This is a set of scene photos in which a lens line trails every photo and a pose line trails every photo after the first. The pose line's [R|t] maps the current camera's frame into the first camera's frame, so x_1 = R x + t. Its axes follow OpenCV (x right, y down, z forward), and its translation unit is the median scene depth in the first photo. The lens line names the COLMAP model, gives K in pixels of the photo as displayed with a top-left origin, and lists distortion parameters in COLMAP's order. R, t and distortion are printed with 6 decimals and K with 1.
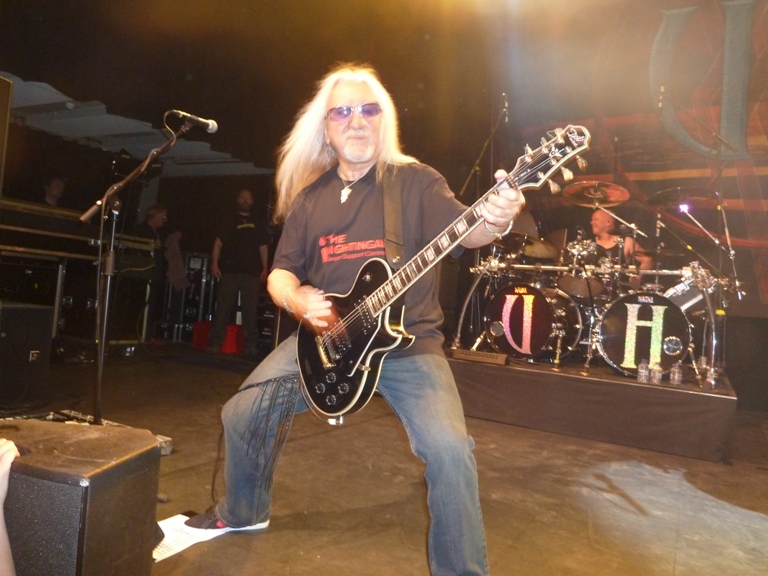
lens RADIAL K [[575.8, 0, 387.9], [0, 575.8, 287.0], [0, 0, 1]] dist [-0.047549, 0.024960]
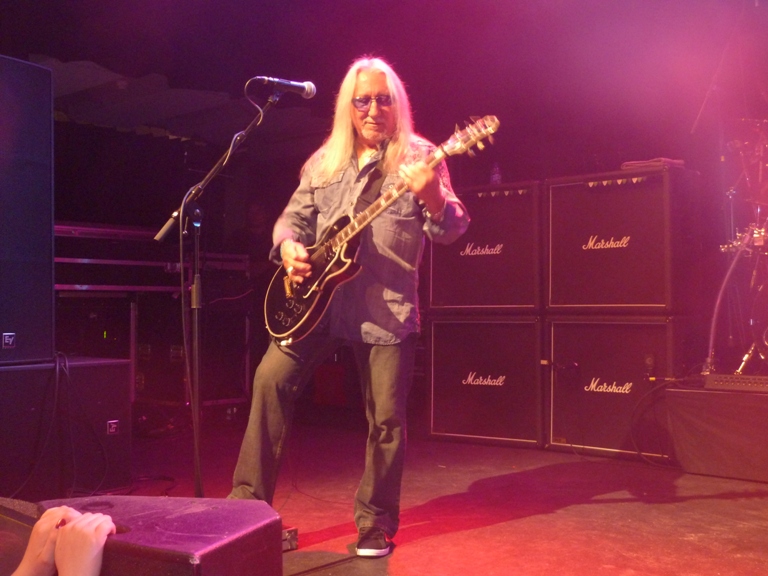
lens RADIAL K [[880.8, 0, 382.9], [0, 880.8, 288.1], [0, 0, 1]] dist [-0.027007, 0.000000]
pose [[0.965860, -0.100228, -0.238891, 0.014029], [0.097149, 0.994964, -0.024659, 0.002869], [0.240159, 0.000609, 0.970733, -0.033724]]
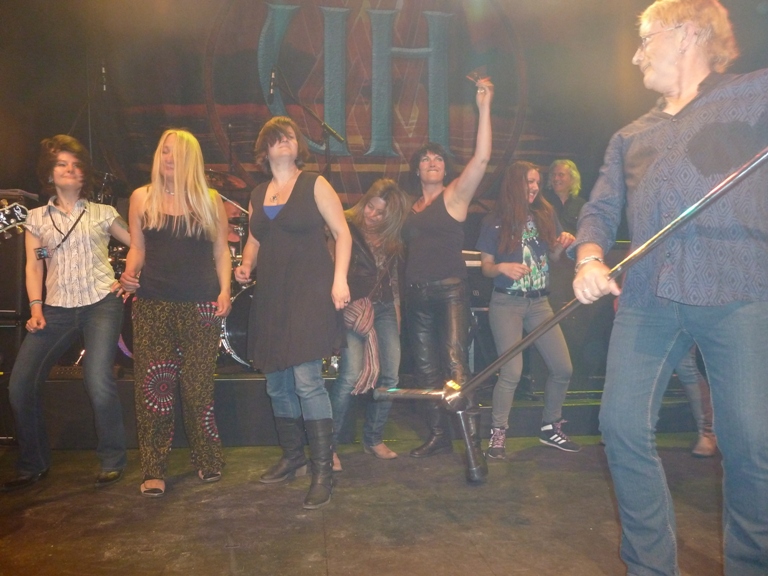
lens RADIAL K [[575.8, 0, 385.6], [0, 575.8, 291.6], [0, 0, 1]] dist [-0.047549, 0.024960]
pose [[0.804910, -0.062691, 0.590076, 0.038093], [0.057402, 0.997966, 0.027725, 0.010126], [-0.590614, 0.011556, 0.806872, 0.105243]]
